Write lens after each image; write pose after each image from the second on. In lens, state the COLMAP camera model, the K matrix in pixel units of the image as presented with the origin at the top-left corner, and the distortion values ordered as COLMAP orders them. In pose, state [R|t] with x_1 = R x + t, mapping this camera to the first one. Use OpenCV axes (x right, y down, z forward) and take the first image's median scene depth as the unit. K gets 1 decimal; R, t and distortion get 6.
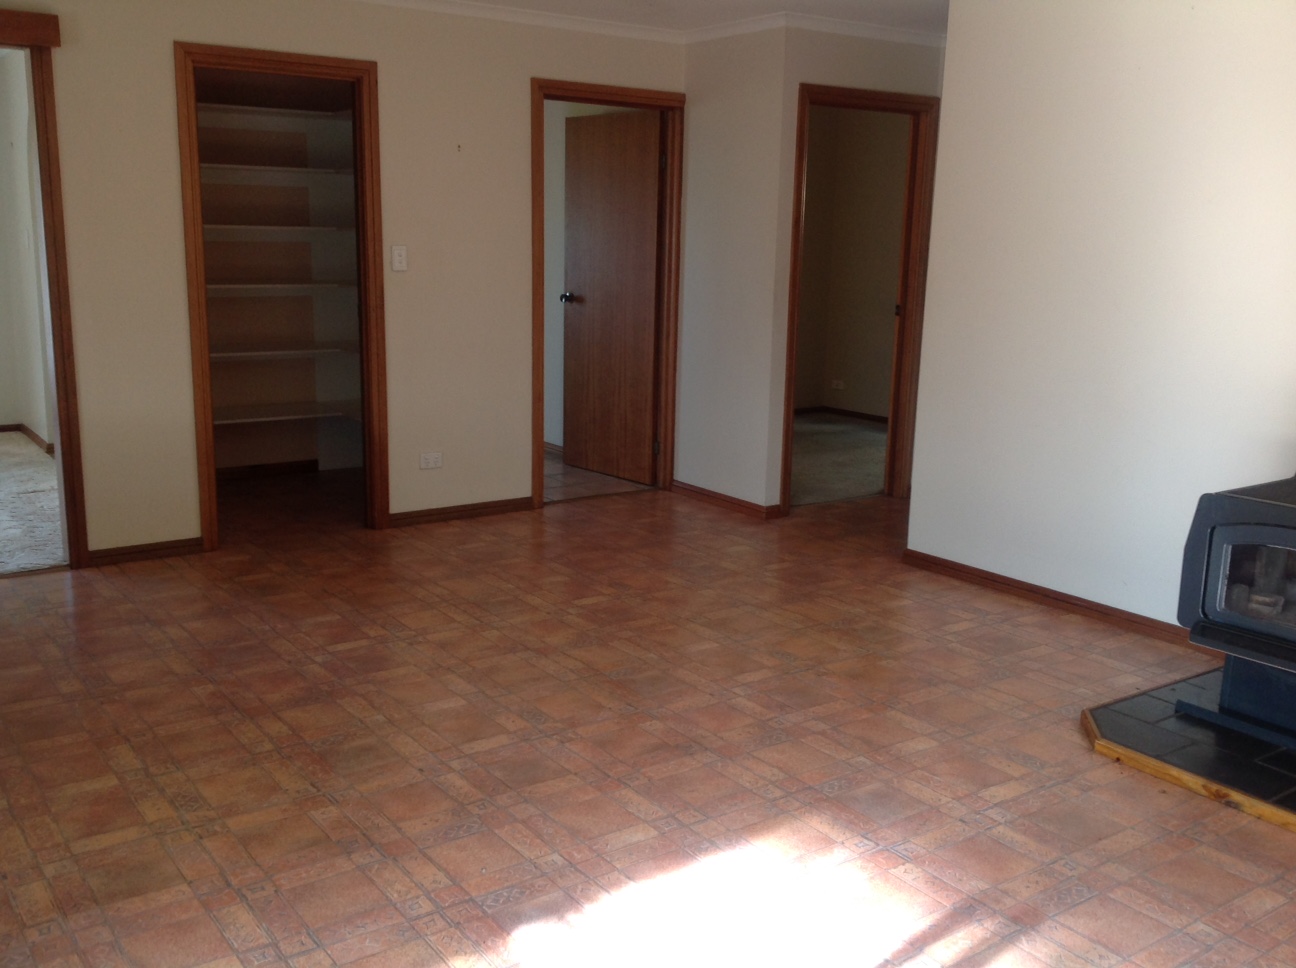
lens RADIAL K [[1212.9, 0, 641.6], [0, 1212.9, 479.5], [0, 0, 1]] dist [0.101563, -0.197682]
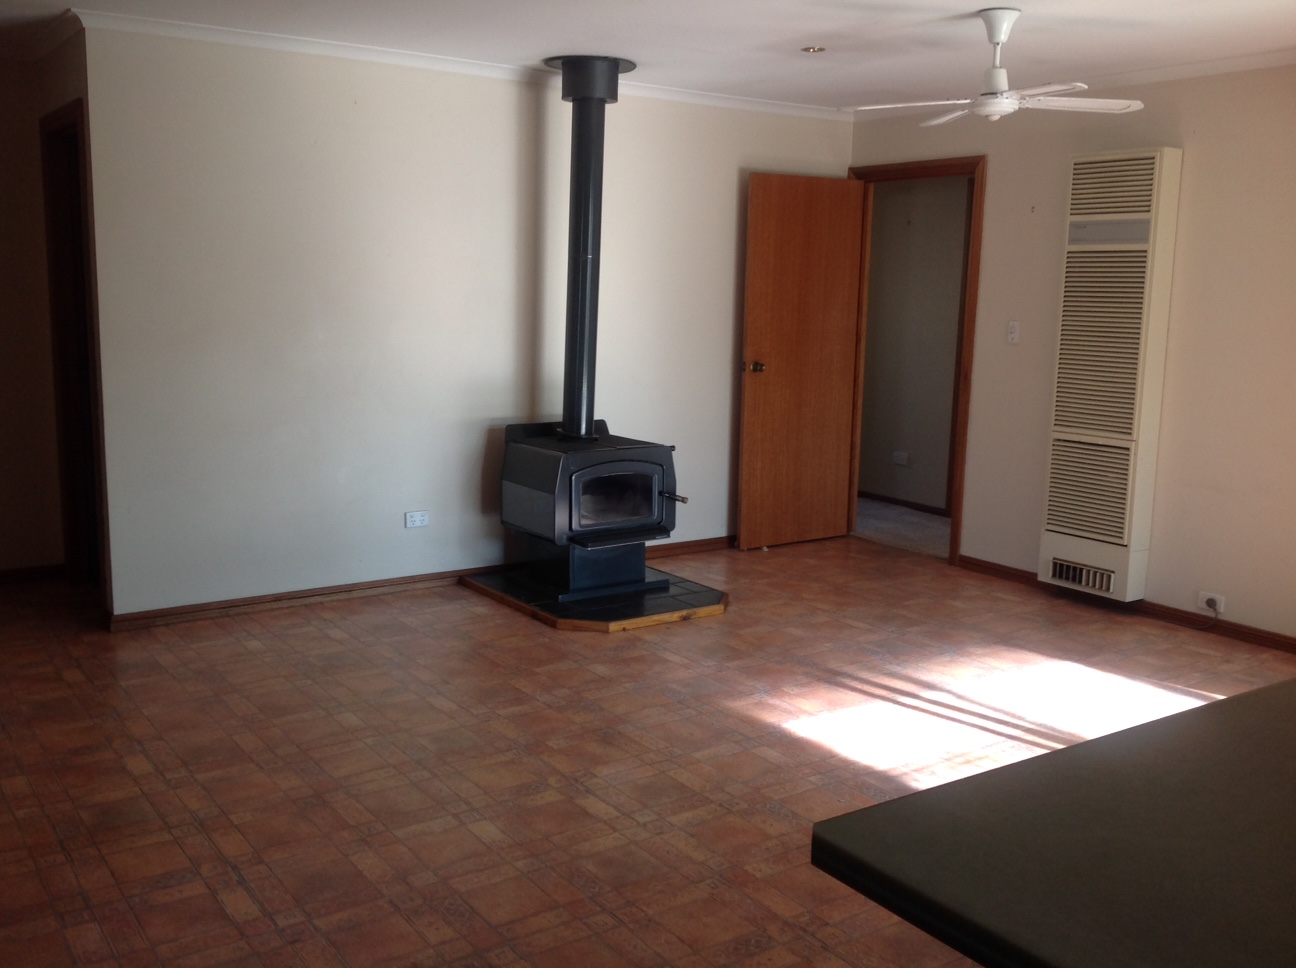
lens RADIAL K [[1212.9, 0, 641.6], [0, 1212.9, 479.5], [0, 0, 1]] dist [0.101563, -0.197682]
pose [[0.013250, -0.177515, 0.984029, -1.048200], [0.177866, 0.968839, 0.172380, -0.205676], [-0.983966, 0.172741, 0.044411, 0.864552]]
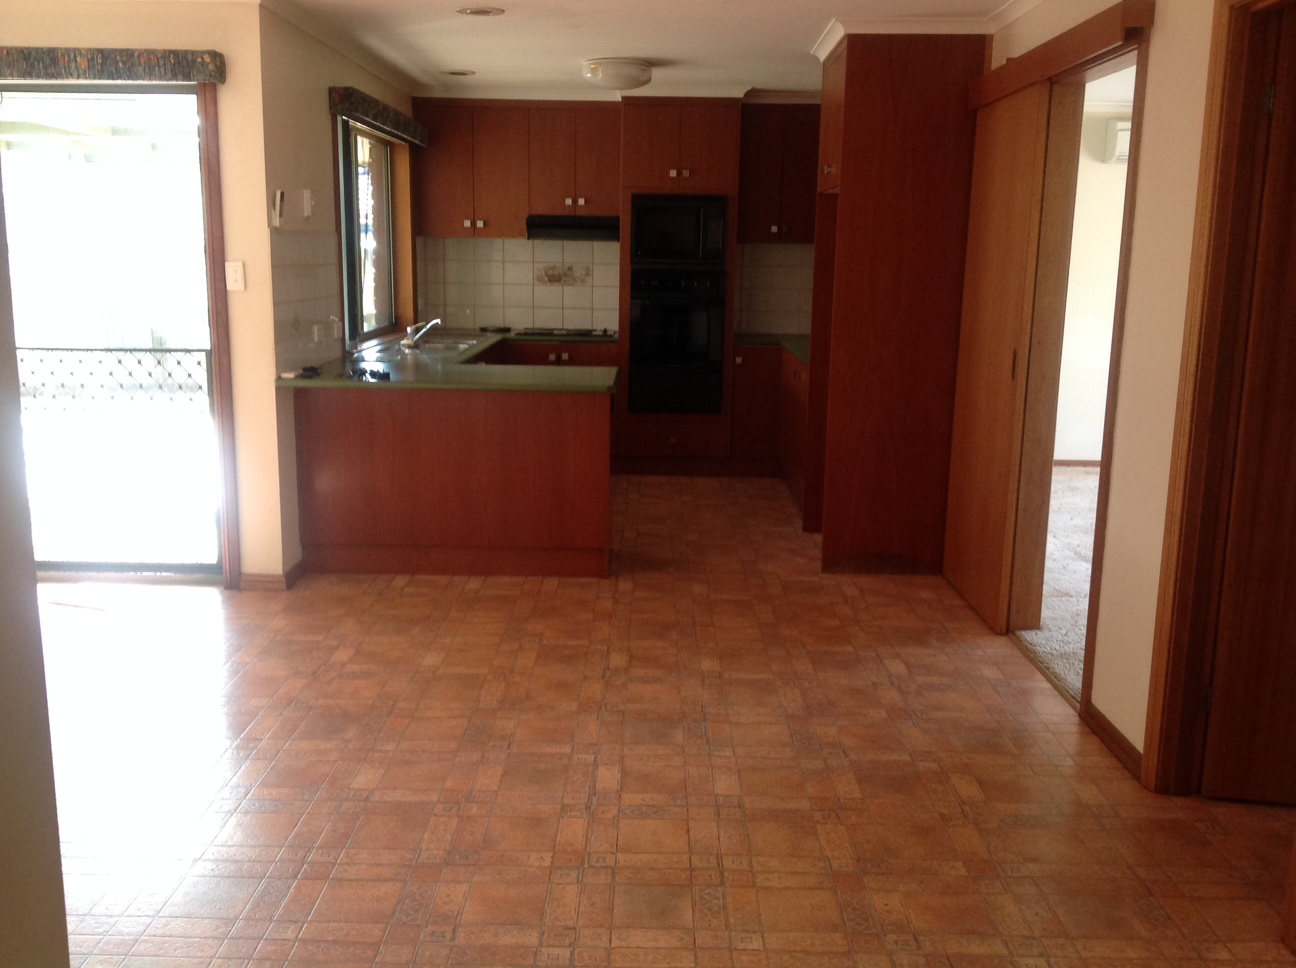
lens RADIAL K [[1212.9, 0, 641.6], [0, 1212.9, 479.5], [0, 0, 1]] dist [0.101563, -0.197682]
pose [[-0.588060, 0.116029, -0.800452, 0.448782], [-0.189511, 0.942341, 0.275823, -0.335225], [0.786302, 0.313895, -0.532164, 1.682898]]
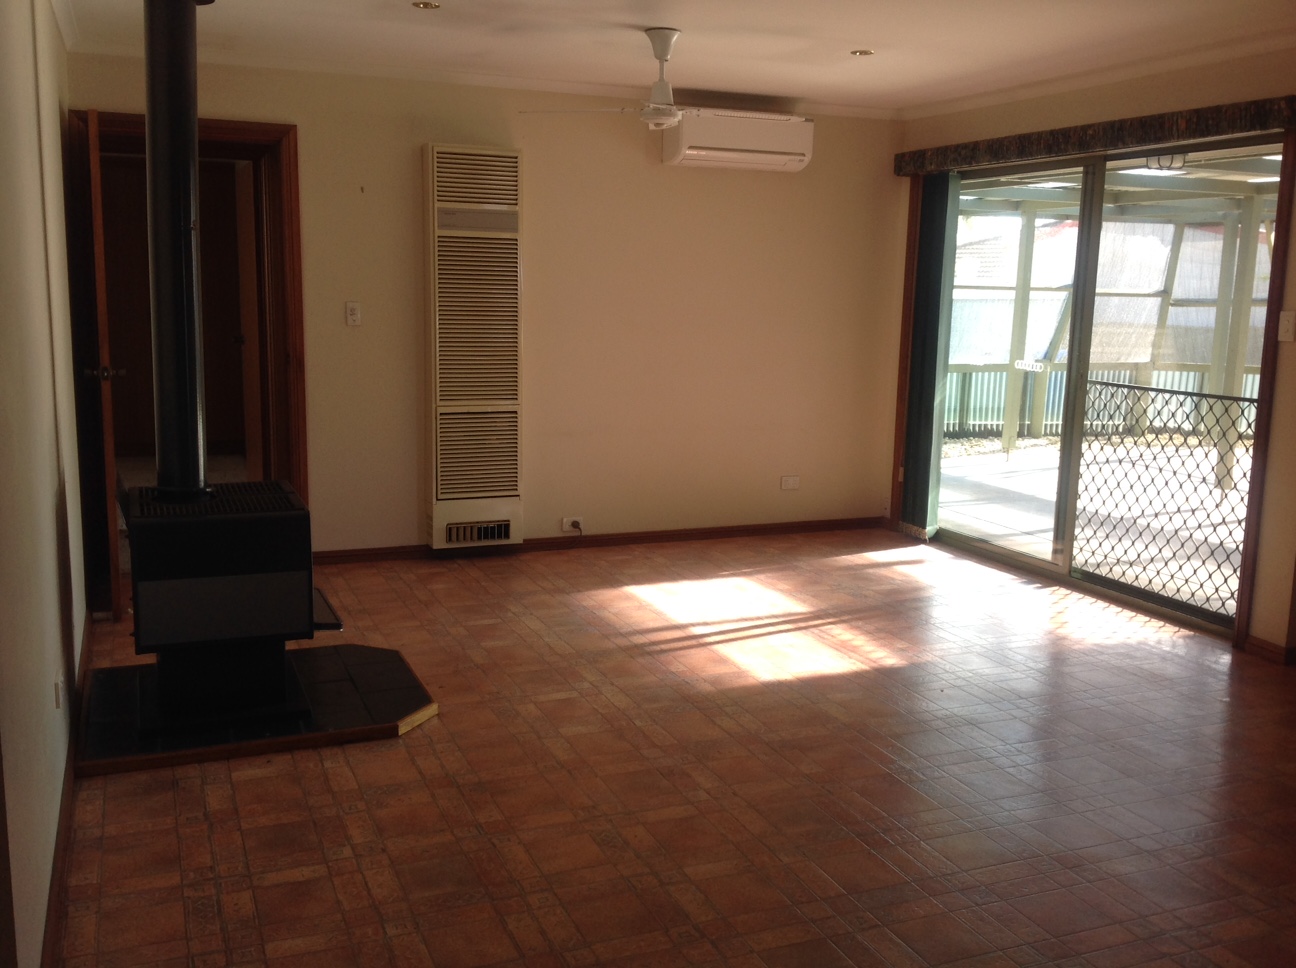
lens RADIAL K [[1212.9, 0, 641.6], [0, 1212.9, 479.5], [0, 0, 1]] dist [0.101563, -0.197682]
pose [[-0.972946, -0.075967, 0.218188, -0.060465], [0.005924, 0.935883, 0.352262, -0.400786], [-0.230958, 0.344024, -0.910113, 1.945843]]
